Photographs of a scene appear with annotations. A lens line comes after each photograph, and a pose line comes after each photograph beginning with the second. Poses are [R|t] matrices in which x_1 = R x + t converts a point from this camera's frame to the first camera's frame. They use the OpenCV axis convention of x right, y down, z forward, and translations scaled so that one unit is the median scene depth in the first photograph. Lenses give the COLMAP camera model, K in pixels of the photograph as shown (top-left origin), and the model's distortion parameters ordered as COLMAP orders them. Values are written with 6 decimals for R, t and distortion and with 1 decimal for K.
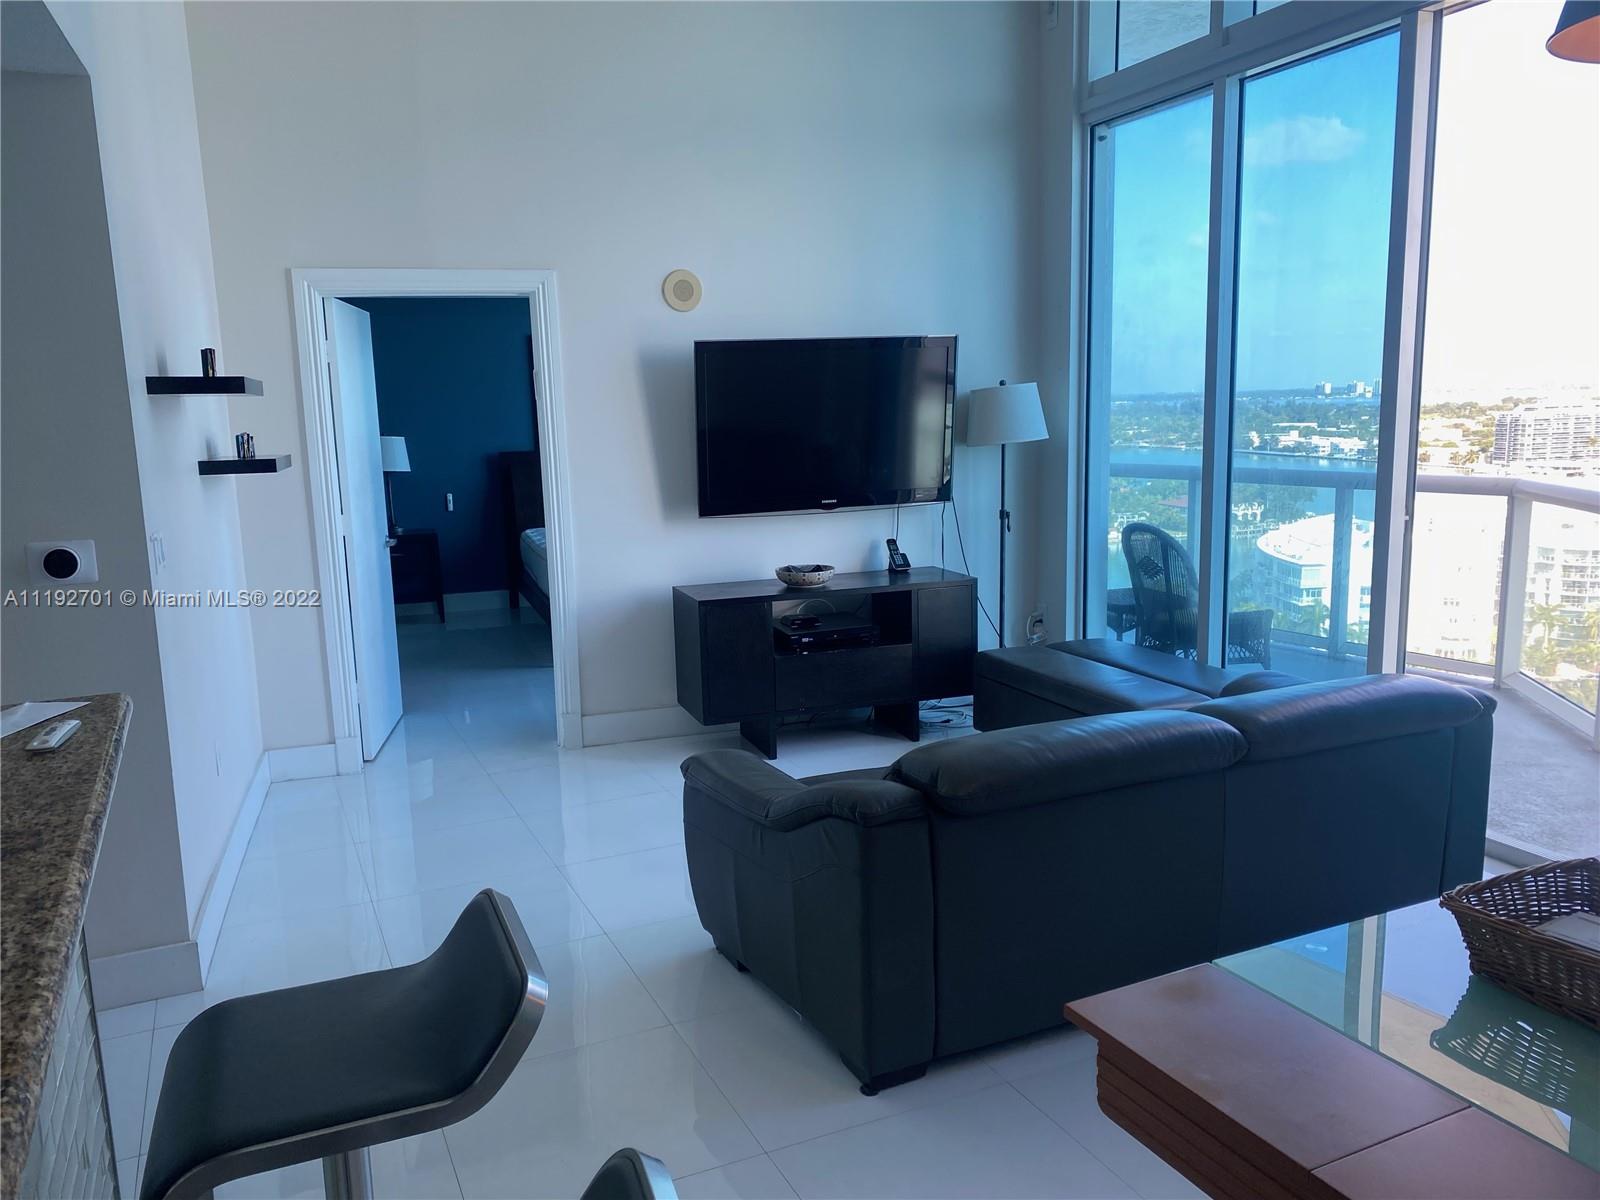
lens RADIAL K [[1224.4, 0, 798.6], [0, 1224.4, 587.1], [0, 0, 1]] dist [0.034317, -0.010854]
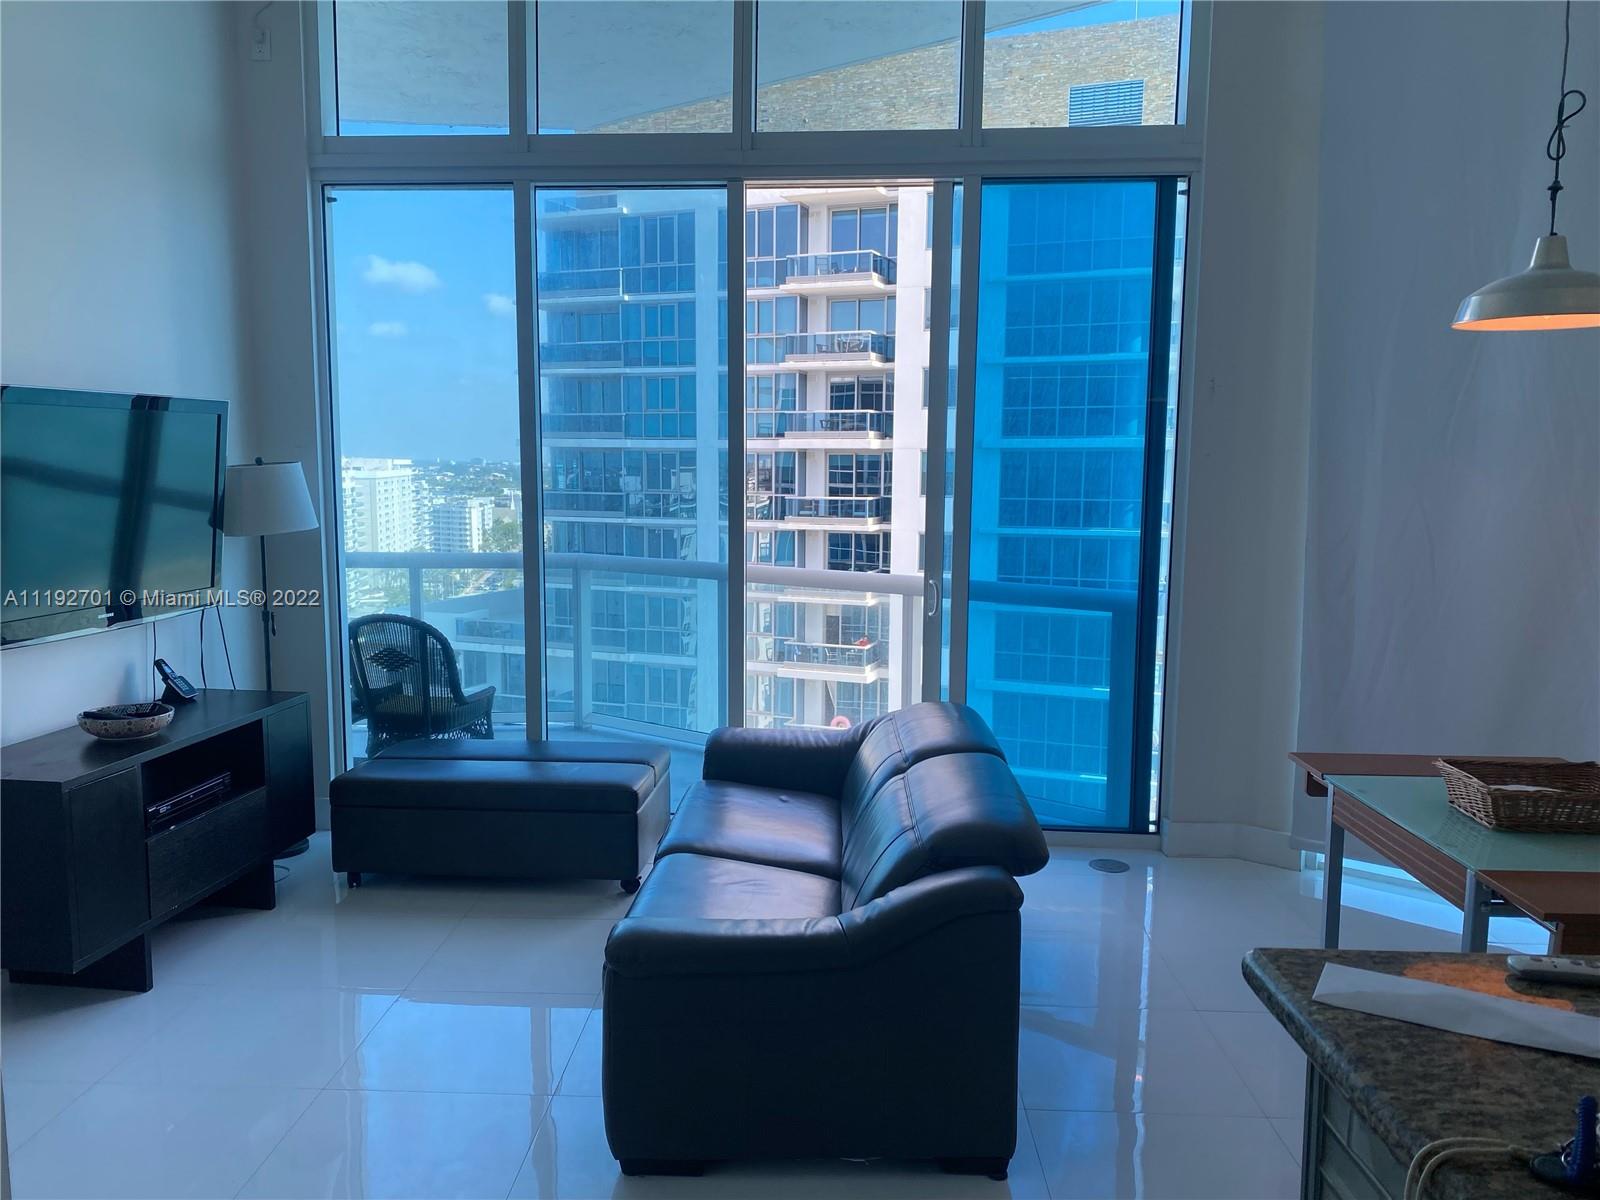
lens RADIAL K [[1185.6, 0, 790.9], [0, 1185.6, 608.3], [0, 0, 1]] dist [0.091992, -0.122403]
pose [[0.465043, -0.072706, 0.882298, -0.407223], [0.110655, 0.993580, 0.023552, -0.045600], [-0.878345, 0.086677, 0.470102, 0.303976]]
